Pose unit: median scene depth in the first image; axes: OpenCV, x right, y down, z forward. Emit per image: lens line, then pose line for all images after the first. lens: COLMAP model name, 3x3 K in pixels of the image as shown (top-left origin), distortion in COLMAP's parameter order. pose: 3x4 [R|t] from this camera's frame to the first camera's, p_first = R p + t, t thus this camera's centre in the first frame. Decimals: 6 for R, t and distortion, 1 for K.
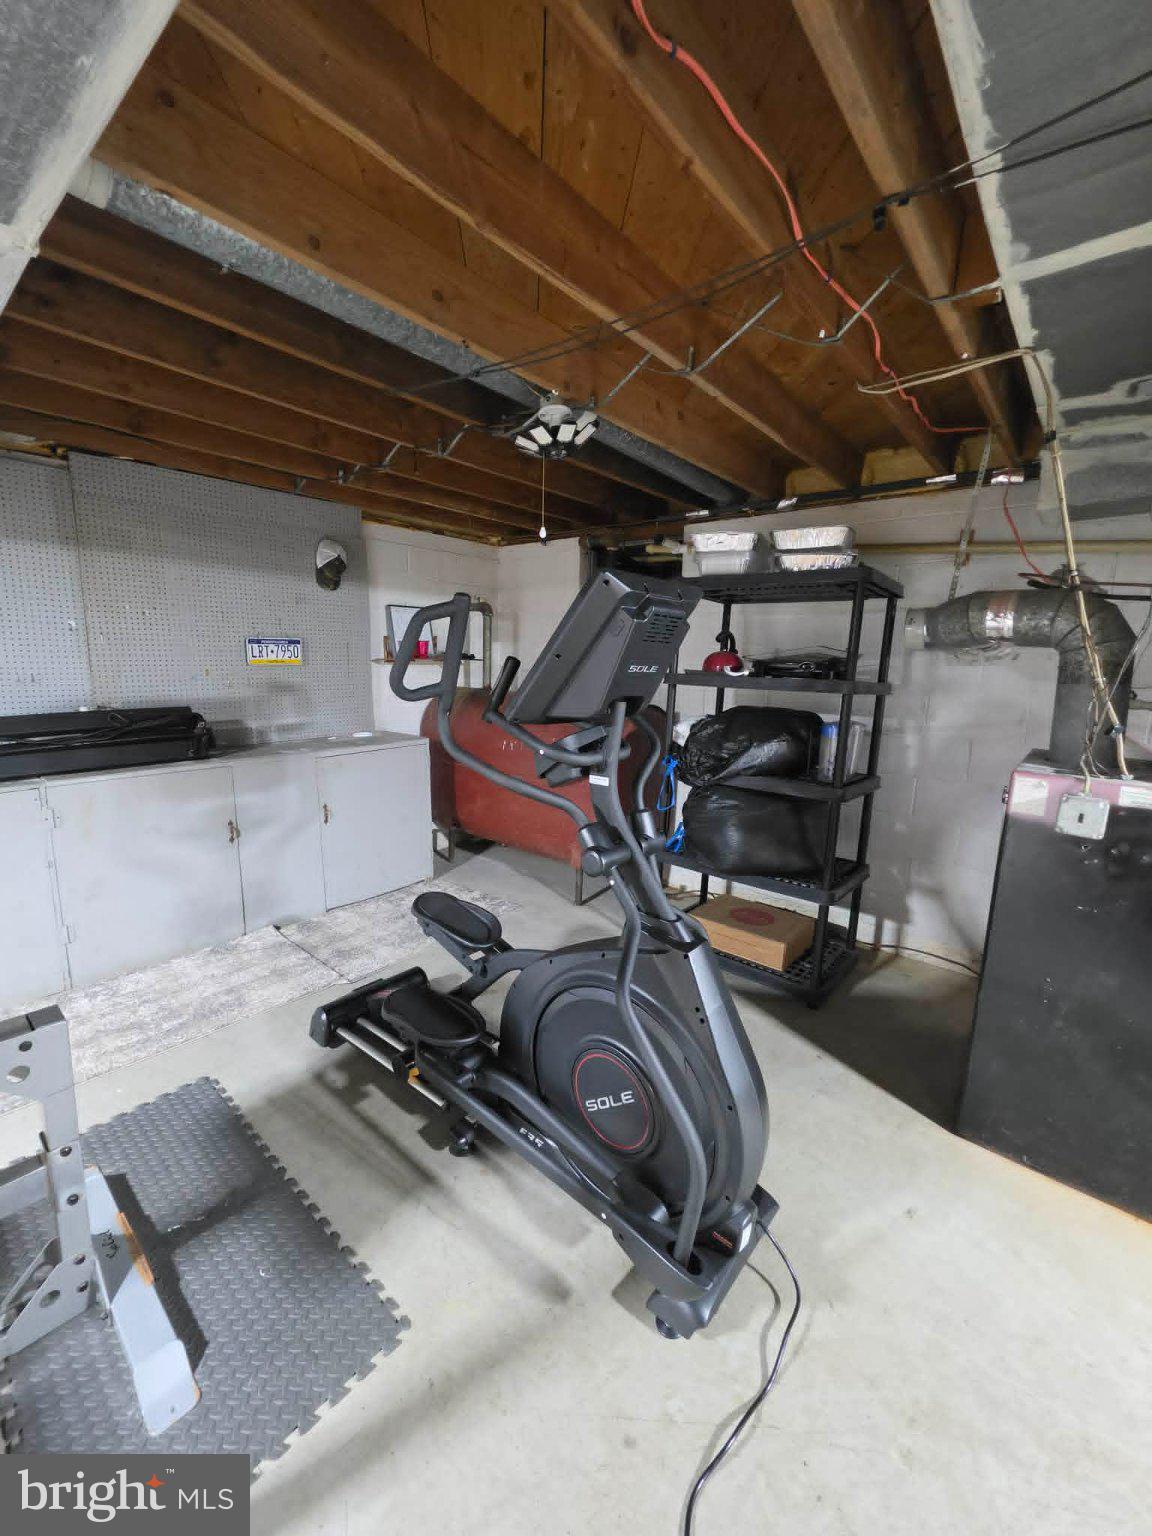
lens RADIAL K [[614.9, 0, 573.8], [0, 614.9, 766.6], [0, 0, 1]] dist [0.000775, -0.000106]
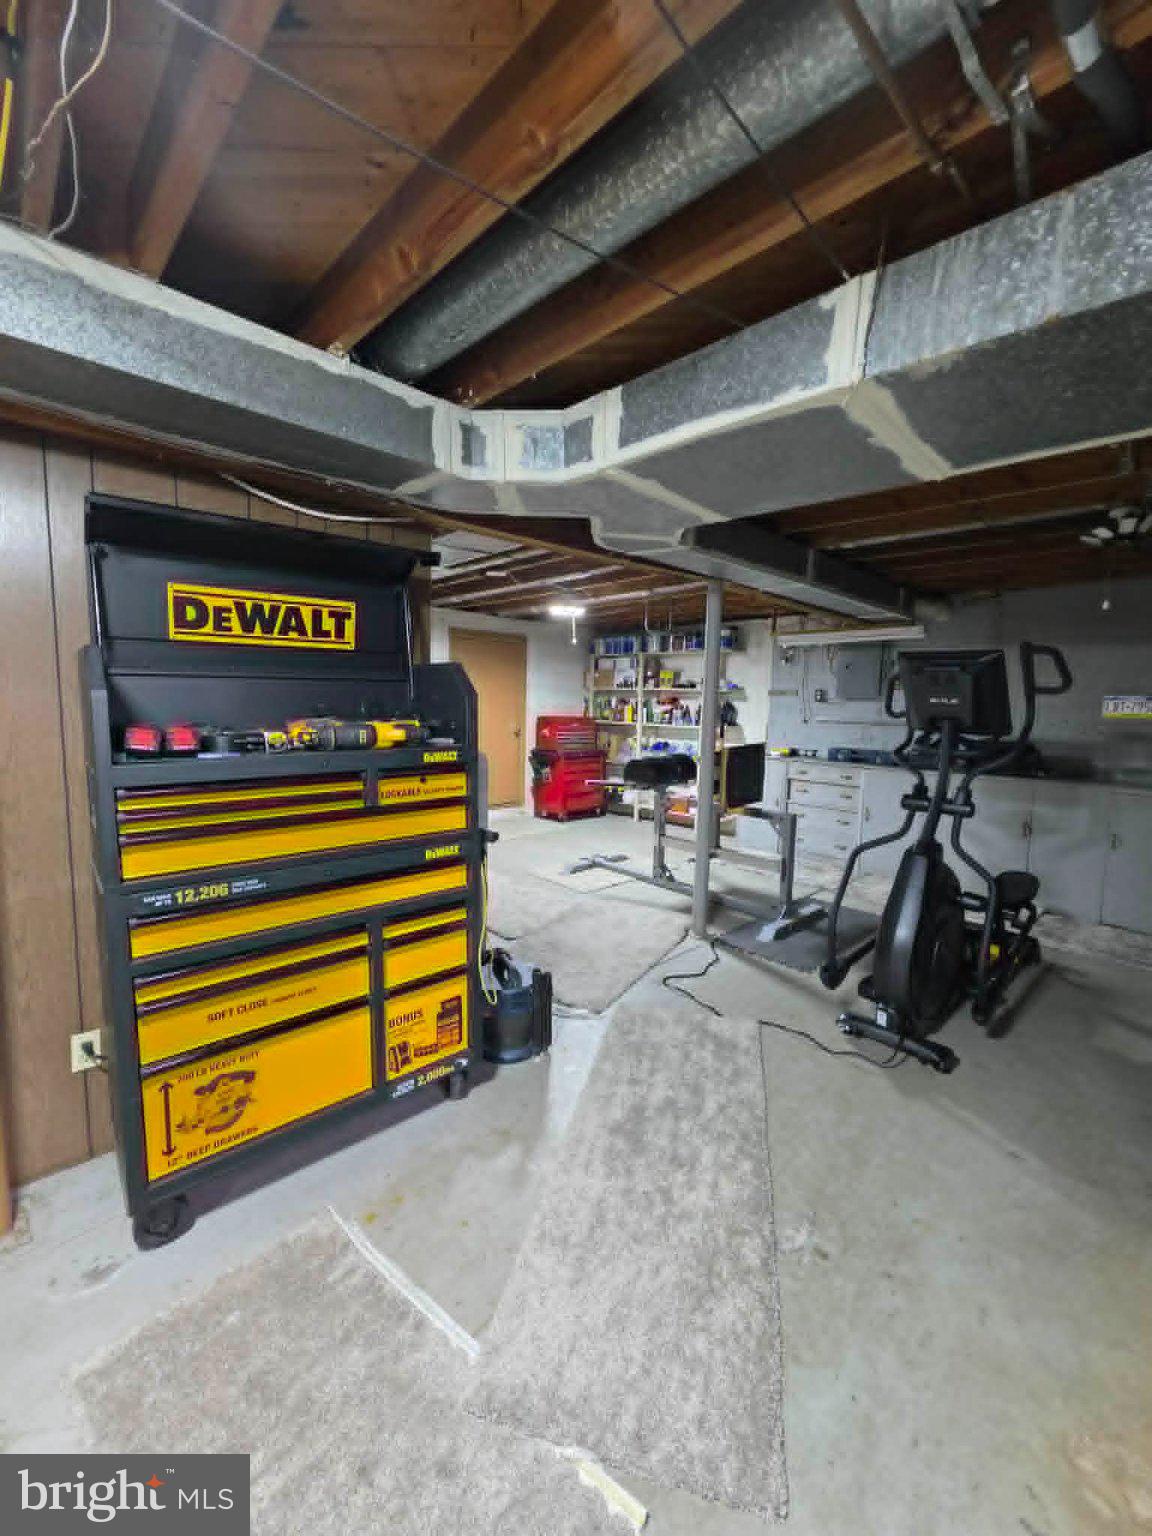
lens RADIAL K [[614.9, 0, 574.0], [0, 614.9, 769.9], [0, 0, 1]] dist [0.000775, -0.000106]
pose [[-0.111072, 0.090858, -0.989650, 1.414836], [-0.207717, 0.971696, 0.112522, 0.042598], [0.971863, 0.218065, -0.089055, 0.102631]]
